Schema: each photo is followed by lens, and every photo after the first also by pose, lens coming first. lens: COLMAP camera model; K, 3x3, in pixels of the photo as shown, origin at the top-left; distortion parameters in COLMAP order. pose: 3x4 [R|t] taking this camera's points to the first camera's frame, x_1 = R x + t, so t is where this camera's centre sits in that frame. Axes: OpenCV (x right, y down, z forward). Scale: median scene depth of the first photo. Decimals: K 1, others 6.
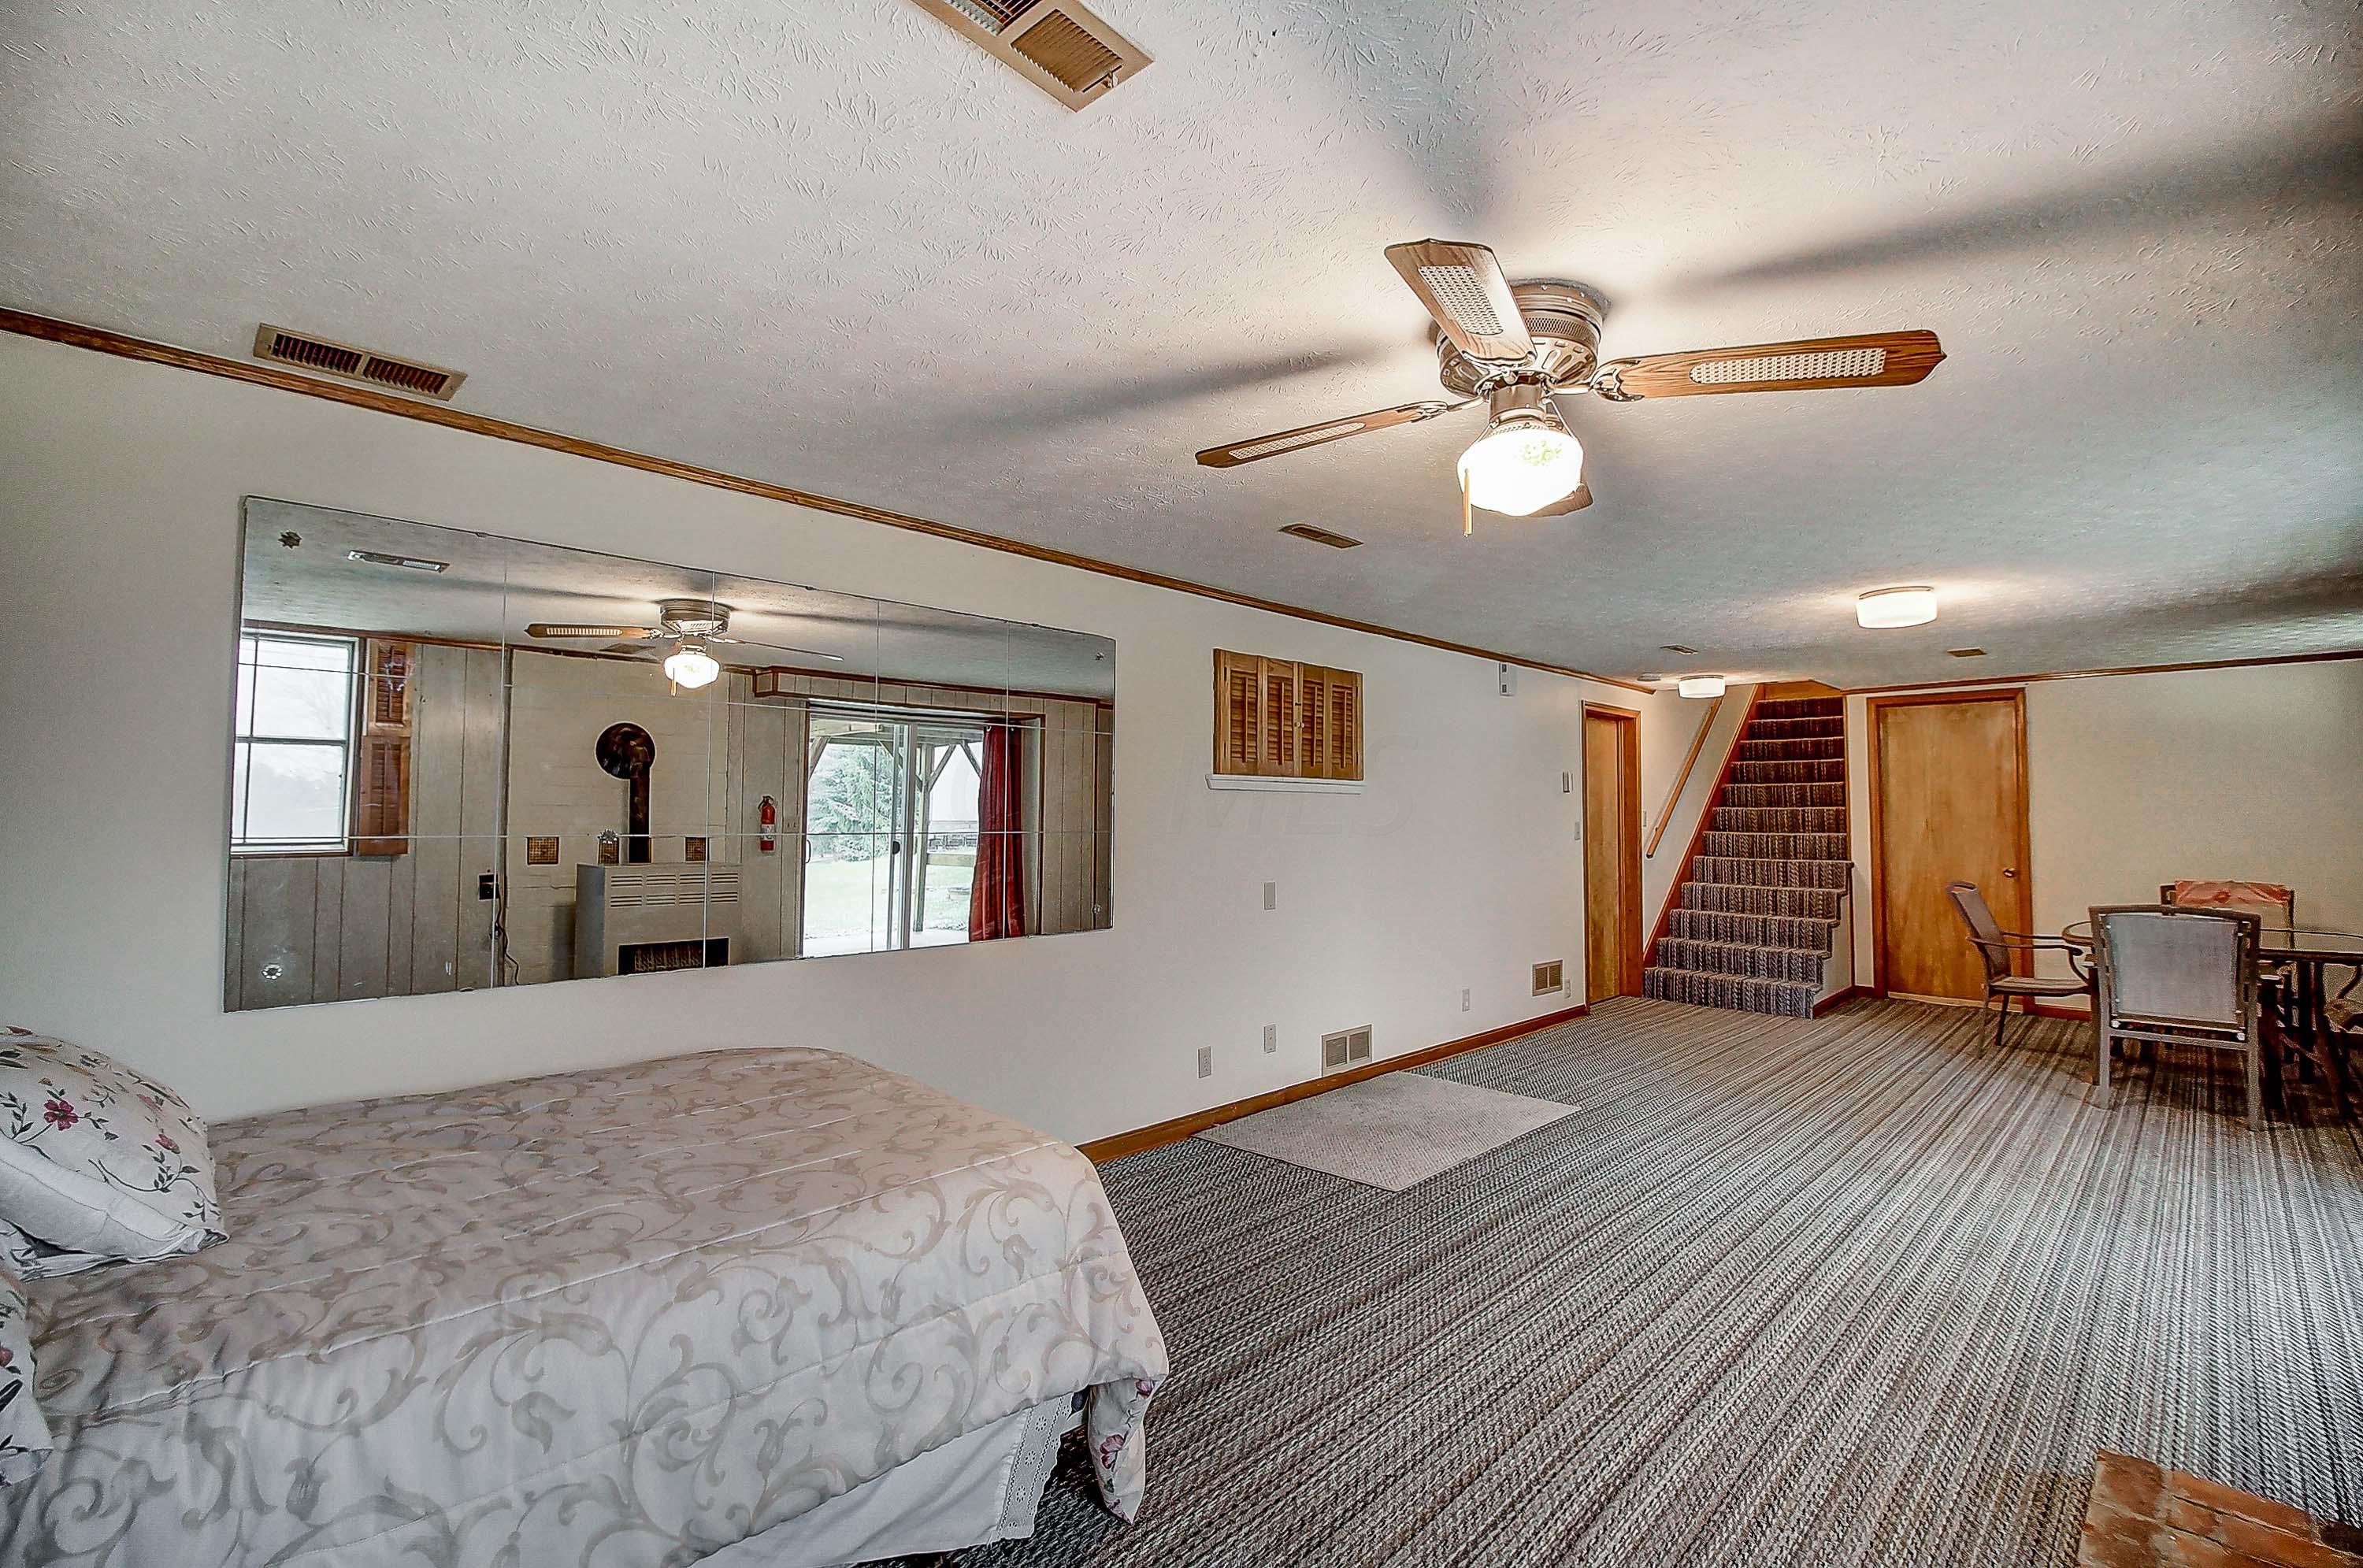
lens RADIAL K [[1053.6, 0, 1168.1], [0, 1053.6, 779.9], [0, 0, 1]] dist [-0.006943, -0.007378]
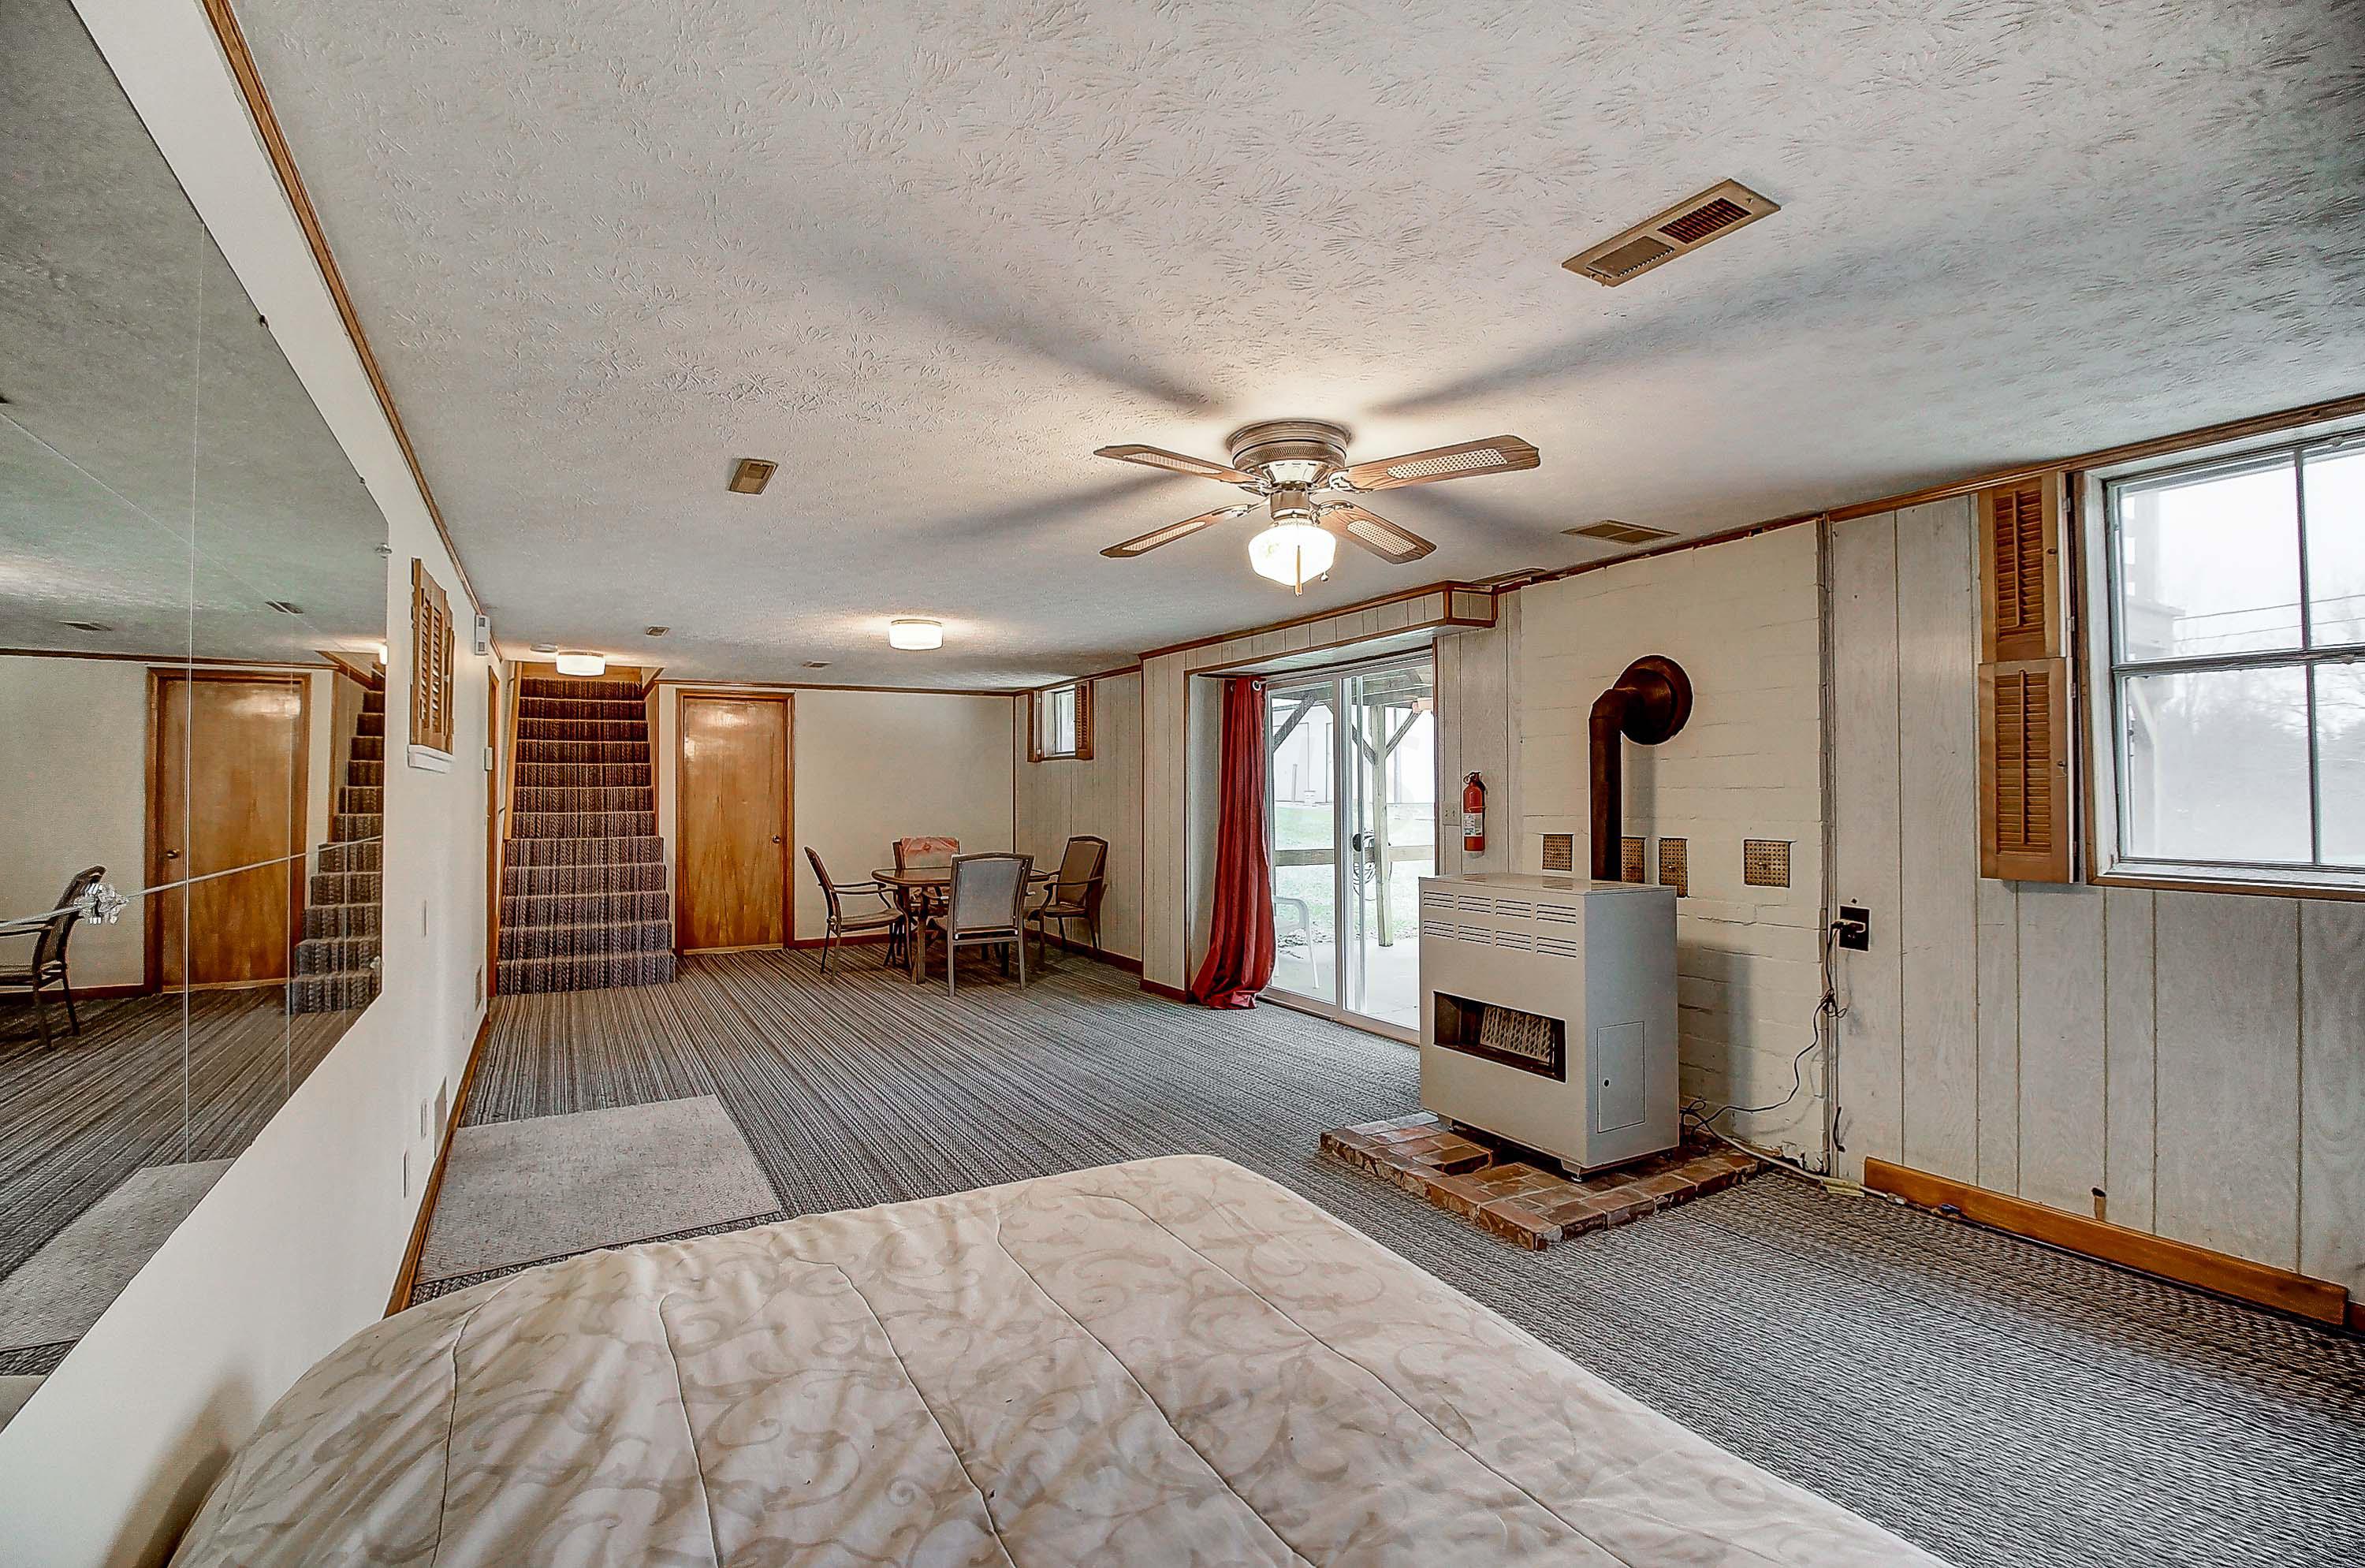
lens RADIAL K [[1054.6, 0, 1167.7], [0, 1054.6, 779.6], [0, 0, 1]] dist [-0.006943, -0.007378]
pose [[0.257819, 0.005466, 0.966178, -0.302210], [-0.027577, 0.999618, 0.001704, 0.002618], [-0.965800, -0.027083, 0.257871, 0.231108]]
